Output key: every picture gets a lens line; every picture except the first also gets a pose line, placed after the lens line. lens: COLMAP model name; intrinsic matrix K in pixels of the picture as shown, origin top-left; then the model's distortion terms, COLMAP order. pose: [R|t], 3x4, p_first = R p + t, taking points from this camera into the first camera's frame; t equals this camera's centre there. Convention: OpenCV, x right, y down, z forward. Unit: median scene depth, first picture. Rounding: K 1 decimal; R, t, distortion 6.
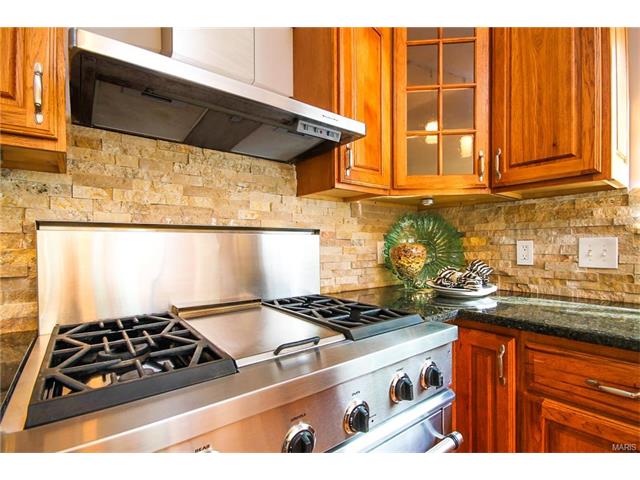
lens RADIAL K [[298.2, 0, 324.6], [0, 298.2, 243.9], [0, 0, 1]] dist [-0.008170, -0.000457]
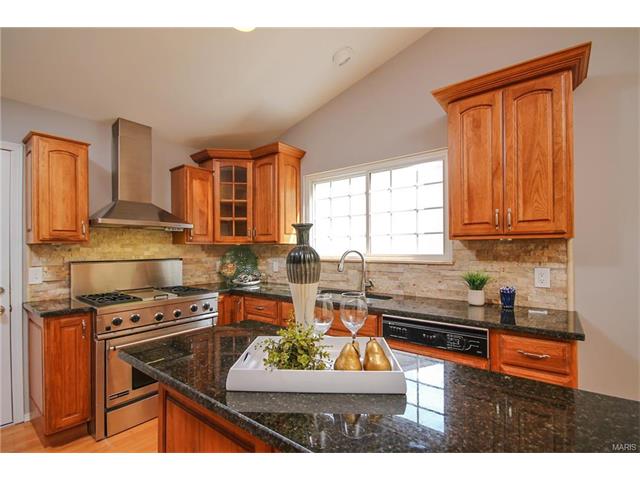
lens RADIAL K [[298.2, 0, 318.5], [0, 298.2, 245.0], [0, 0, 1]] dist [-0.008170, -0.000457]
pose [[0.971377, 0.004189, 0.237507, 0.563469], [-0.002738, 0.999976, -0.006439, -0.168871], [-0.237528, 0.005605, 0.971364, -1.851115]]
